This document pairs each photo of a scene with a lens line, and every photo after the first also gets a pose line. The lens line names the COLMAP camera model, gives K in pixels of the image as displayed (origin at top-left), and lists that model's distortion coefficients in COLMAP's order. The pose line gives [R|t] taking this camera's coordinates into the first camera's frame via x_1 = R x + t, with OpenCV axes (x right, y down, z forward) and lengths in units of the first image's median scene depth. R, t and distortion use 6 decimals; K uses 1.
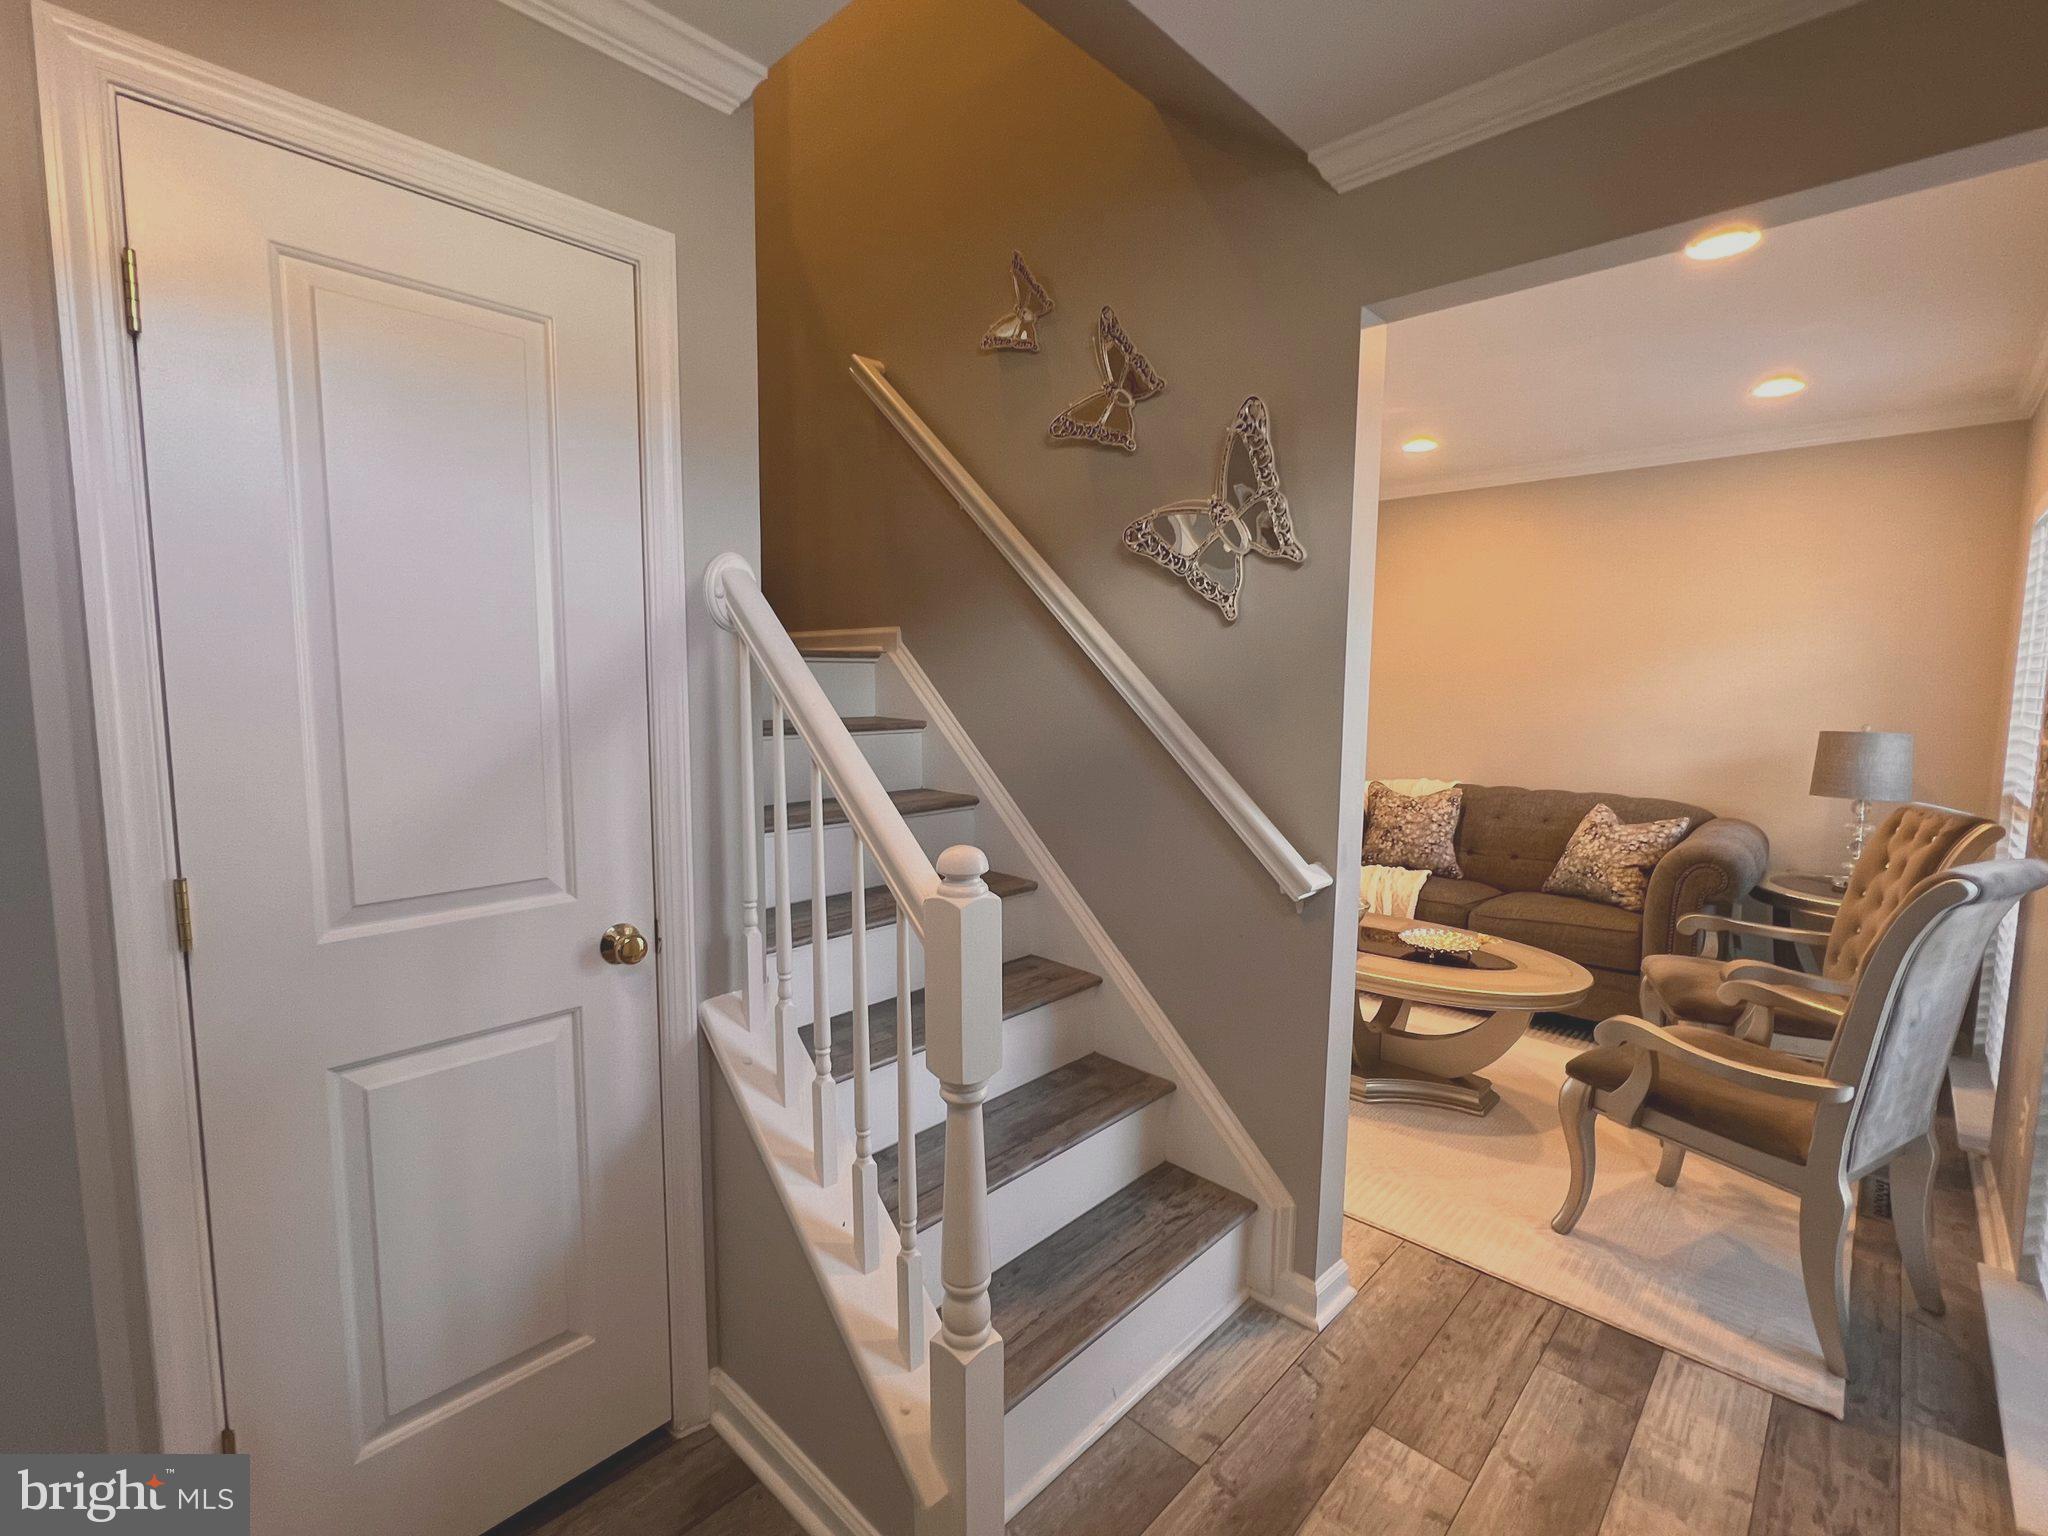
lens RADIAL K [[913.8, 0, 1028.7], [0, 913.8, 756.3], [0, 0, 1]] dist [0.001700, 0.000309]
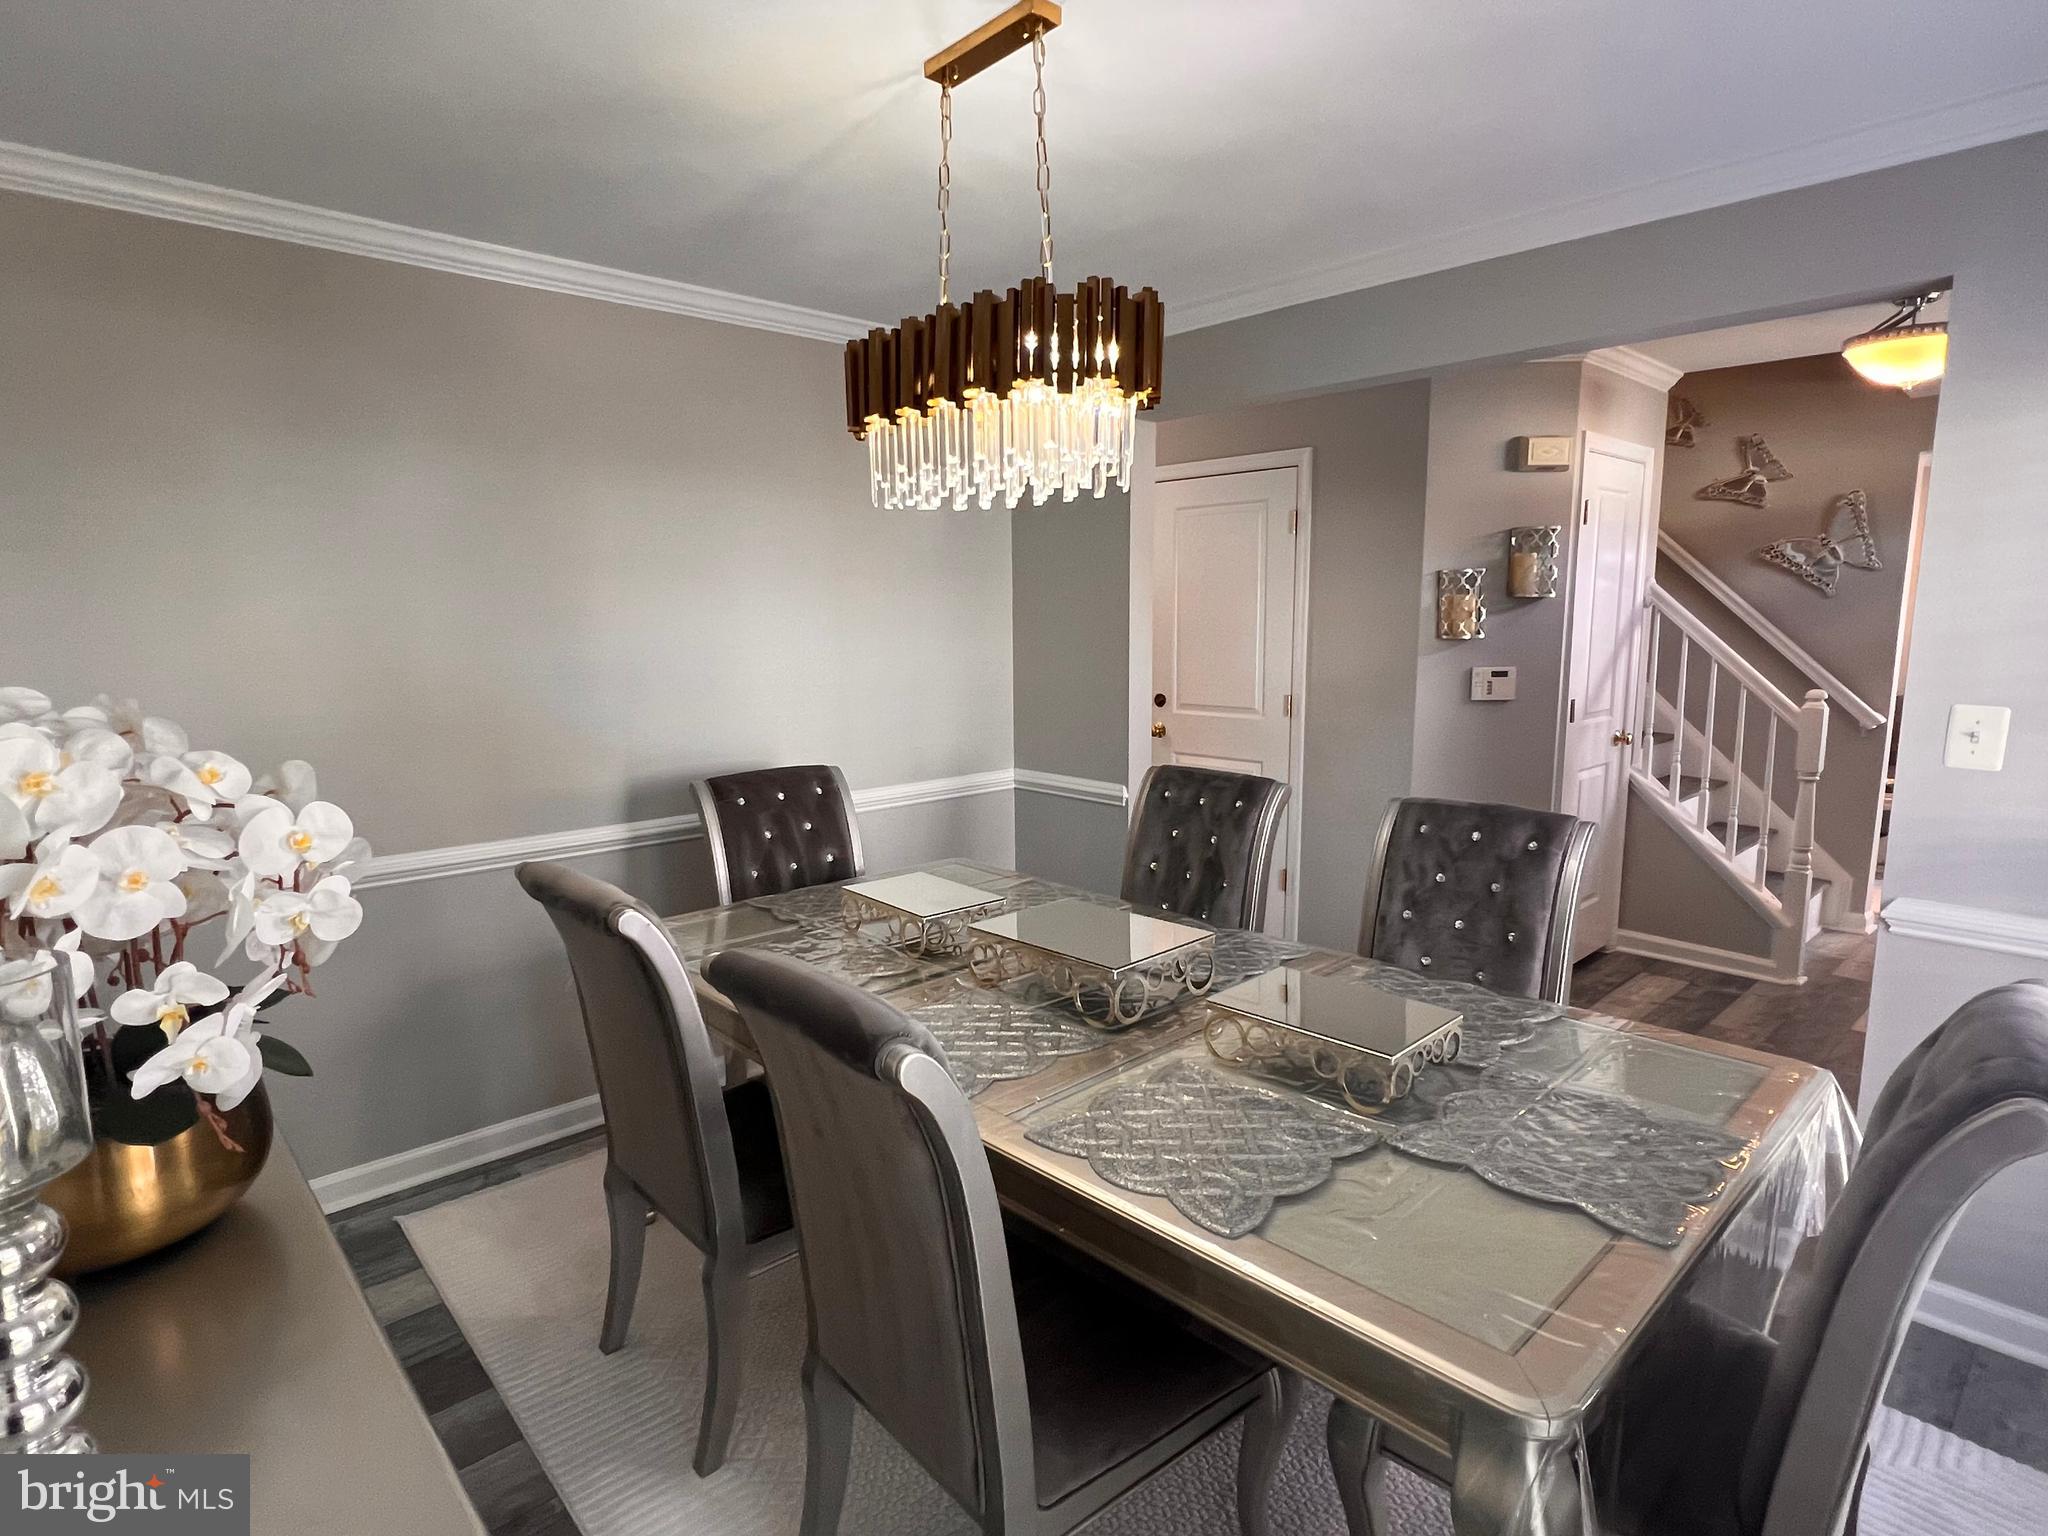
lens RADIAL K [[1080.7, 0, 1024.0], [0, 1080.7, 768.0], [0, 0, 1]] dist [0.001889, 0.000170]
pose [[0.998002, -0.006415, -0.062858, -1.899587], [0.010077, 0.998259, 0.058116, 0.101643], [0.062376, -0.058633, 0.996329, -2.052462]]
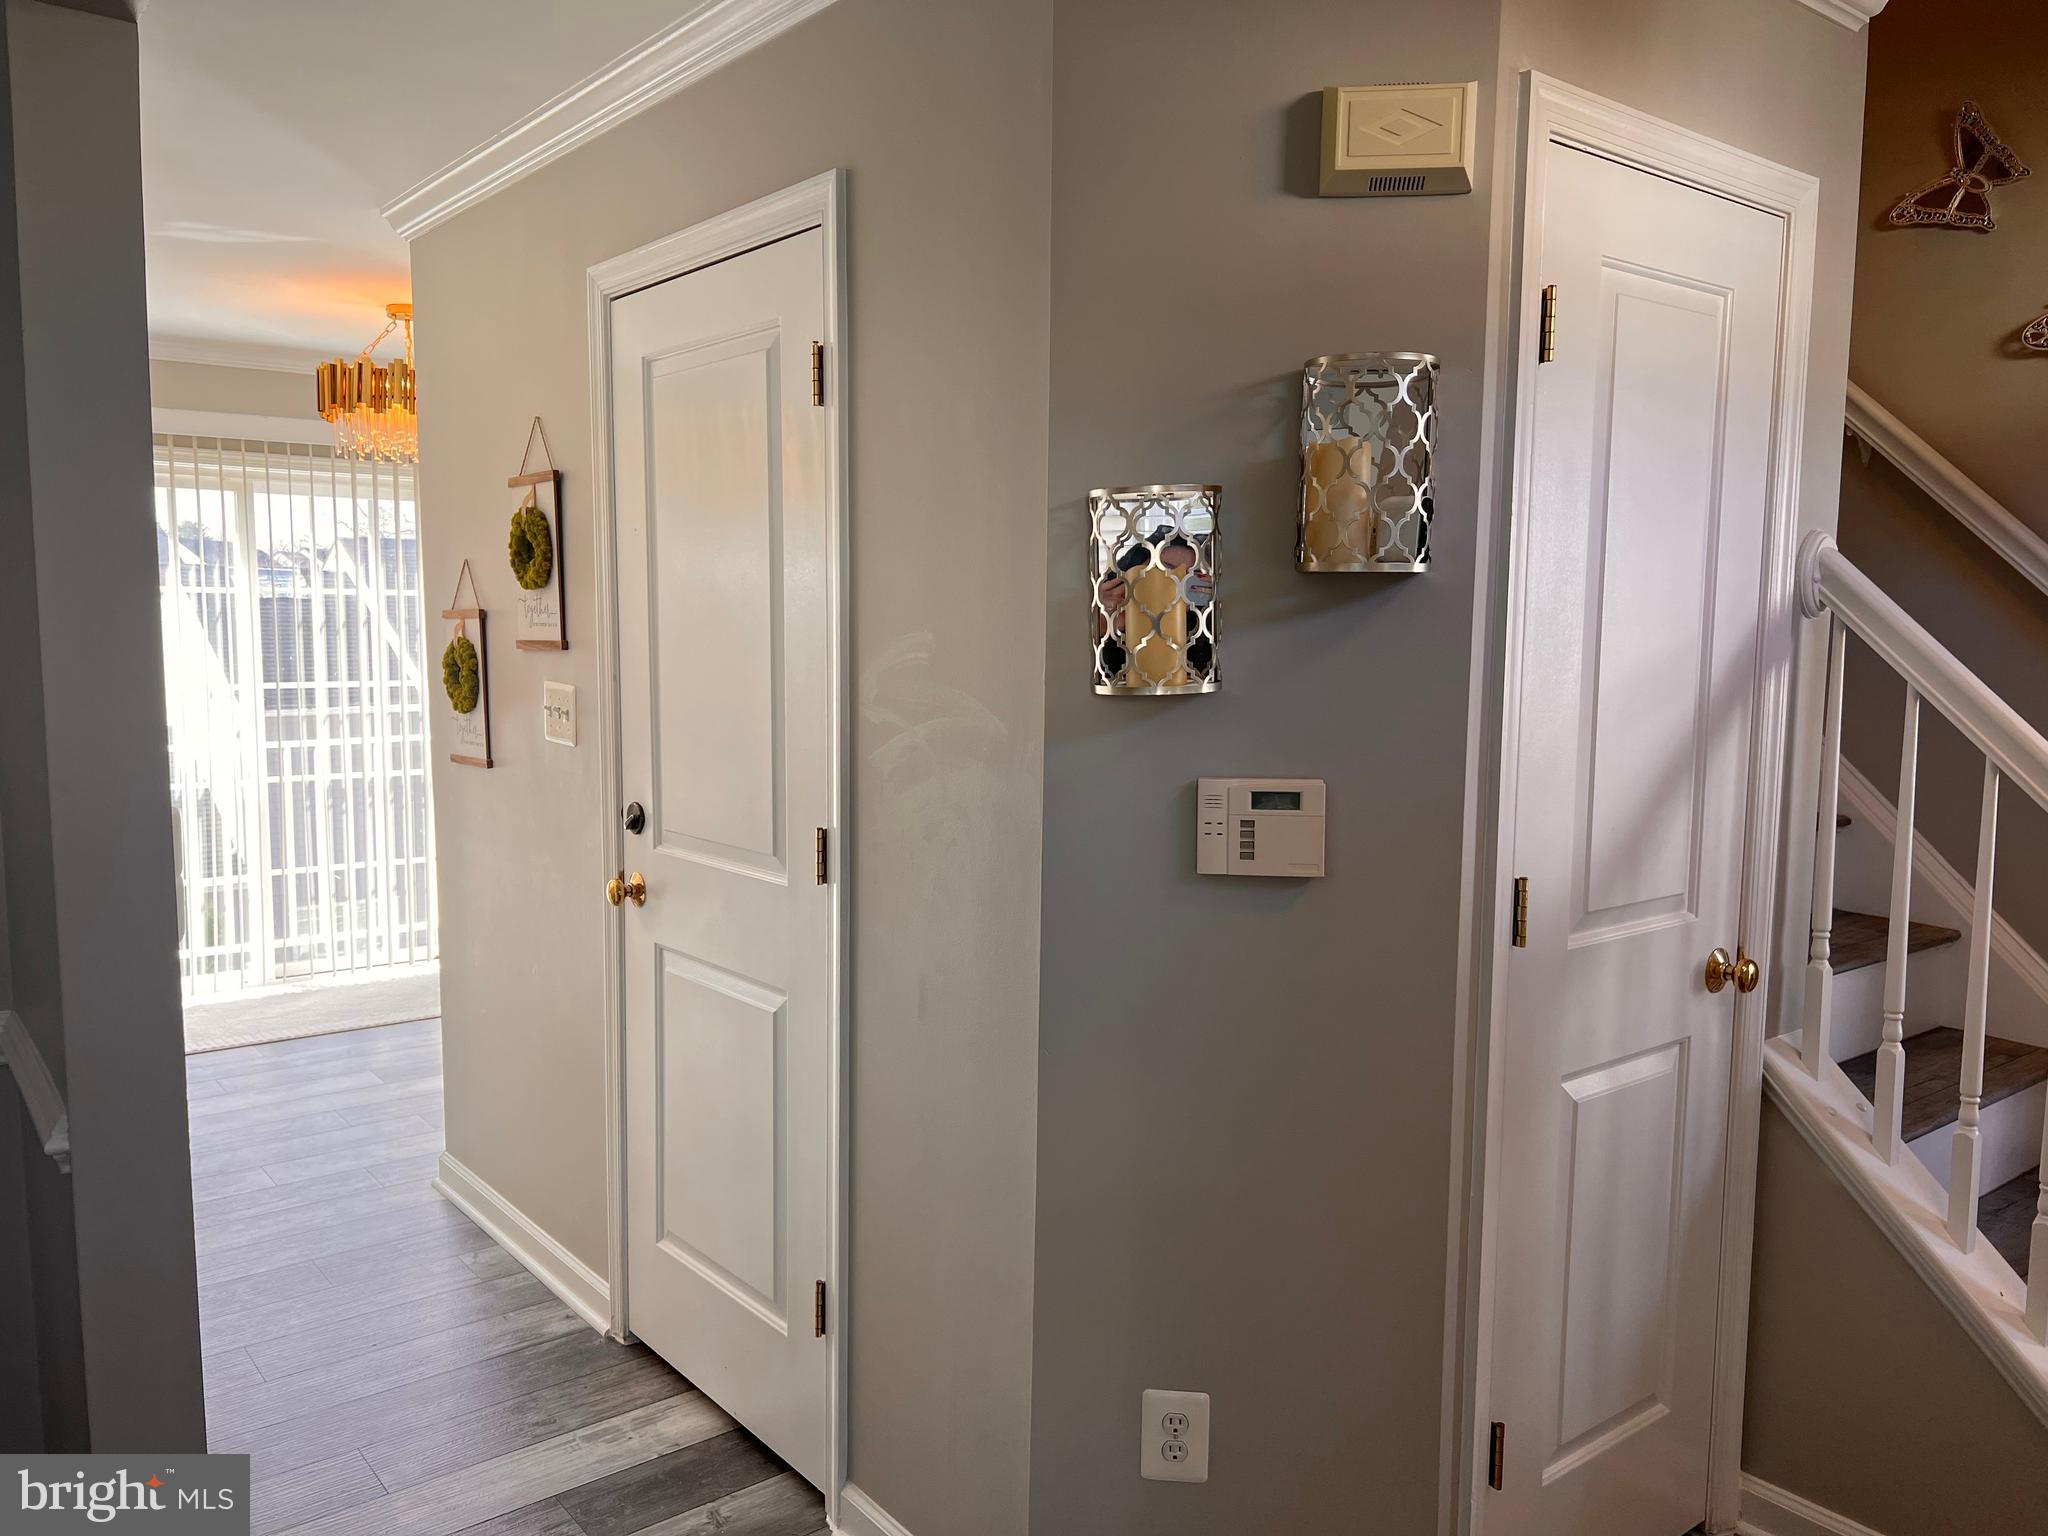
lens RADIAL K [[1542.8, 0, 1024.0], [0, 1542.8, 768.0], [0, 0, 1]] dist [0.062503, -0.080260]
pose [[0.989998, 0.020236, -0.139623, -0.930200], [-0.018410, 0.999728, 0.014352, -0.003622], [0.139876, -0.011638, 0.990101, -0.622918]]
